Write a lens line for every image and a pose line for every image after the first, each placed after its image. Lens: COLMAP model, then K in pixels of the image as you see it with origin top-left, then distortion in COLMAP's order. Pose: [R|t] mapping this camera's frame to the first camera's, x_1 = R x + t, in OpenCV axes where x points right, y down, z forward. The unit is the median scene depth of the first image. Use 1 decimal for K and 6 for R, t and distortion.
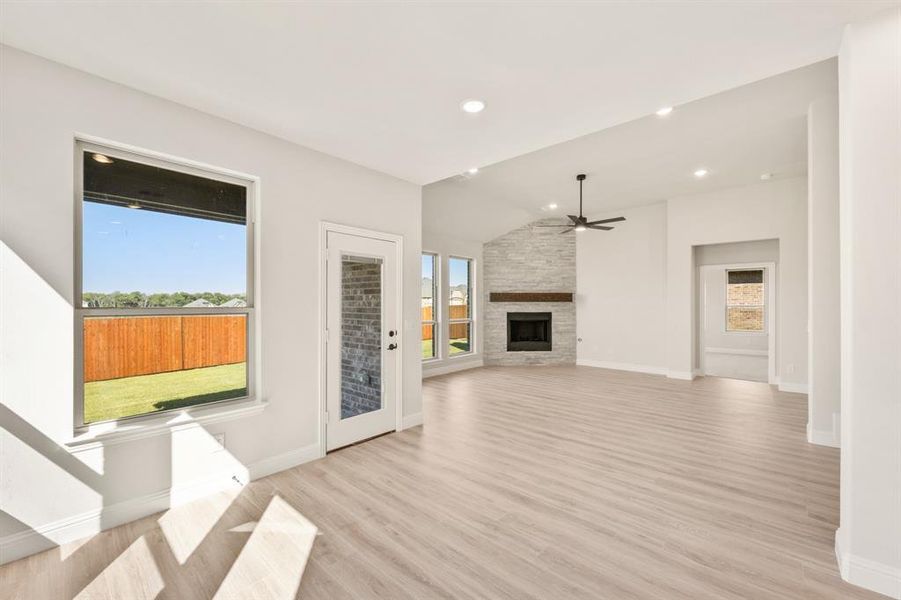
lens RADIAL K [[363.3, 0, 450.8], [0, 363.3, 305.1], [0, 0, 1]] dist [0.001344, -0.000016]
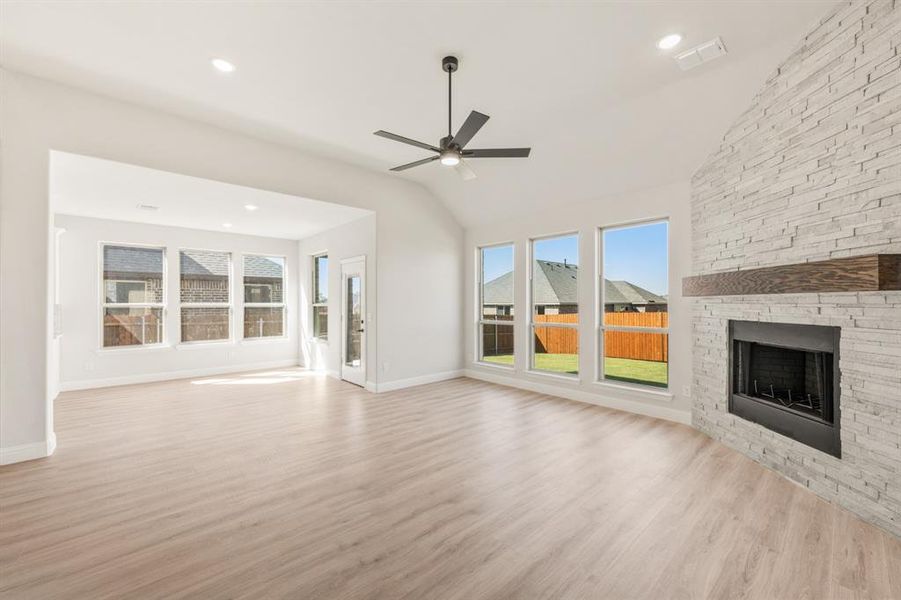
lens RADIAL K [[355.8, 0, 450.5], [0, 355.8, 300.0], [0, 0, 1]] dist [0.000083, -0.000107]
pose [[-0.108540, -0.006228, -0.994073, 0.603624], [0.001916, 0.999977, -0.006475, -0.001017], [0.994090, -0.002607, -0.108525, 0.726488]]
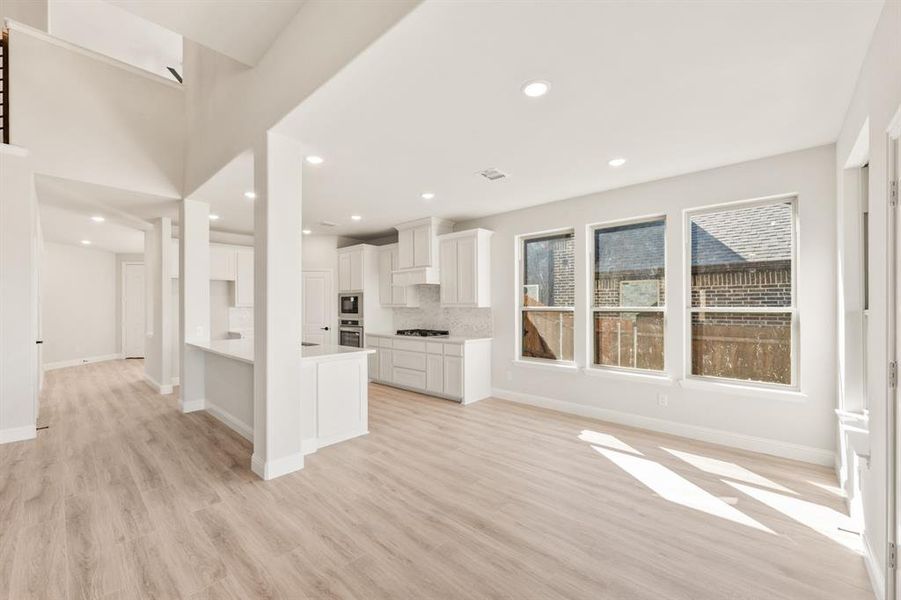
lens RADIAL K [[363.3, 0, 450.8], [0, 363.3, 305.1], [0, 0, 1]] dist [0.001344, -0.000016]
pose [[-0.999934, 0.001018, 0.011486, 0.082847], [0.000976, 0.999993, -0.003605, -0.000189], [-0.011489, -0.003593, -0.999928, 0.595833]]
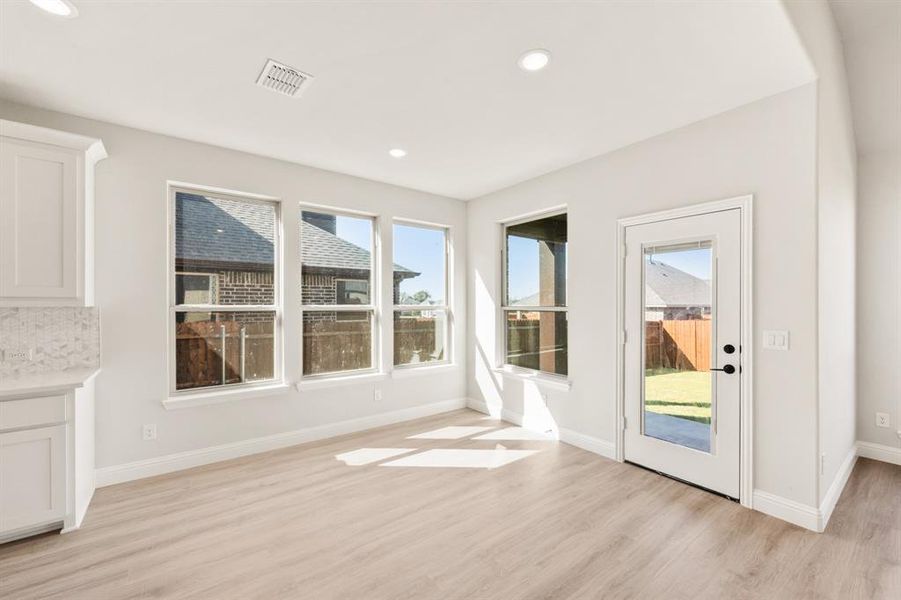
lens RADIAL K [[363.3, 0, 450.8], [0, 363.3, 305.1], [0, 0, 1]] dist [0.001344, -0.000016]
pose [[-0.195289, 0.002433, -0.980743, 0.277289], [-0.000782, 0.999996, 0.002636, -0.000918], [0.980745, 0.001282, -0.195287, 0.302215]]
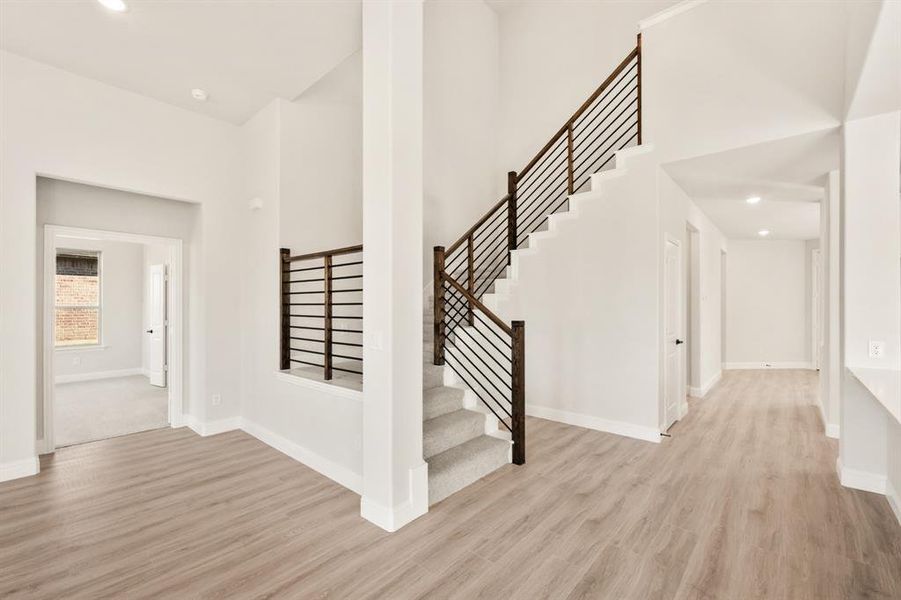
lens RADIAL K [[382.2, 0, 449.6], [0, 382.2, 307.1], [0, 0, 1]] dist [0.000005, -0.000058]
pose [[-0.000067, -0.004313, 0.999991, 0.152087], [0.000727, 0.999990, 0.004313, -0.000199], [-1.000000, 0.000727, -0.000064, 0.401517]]
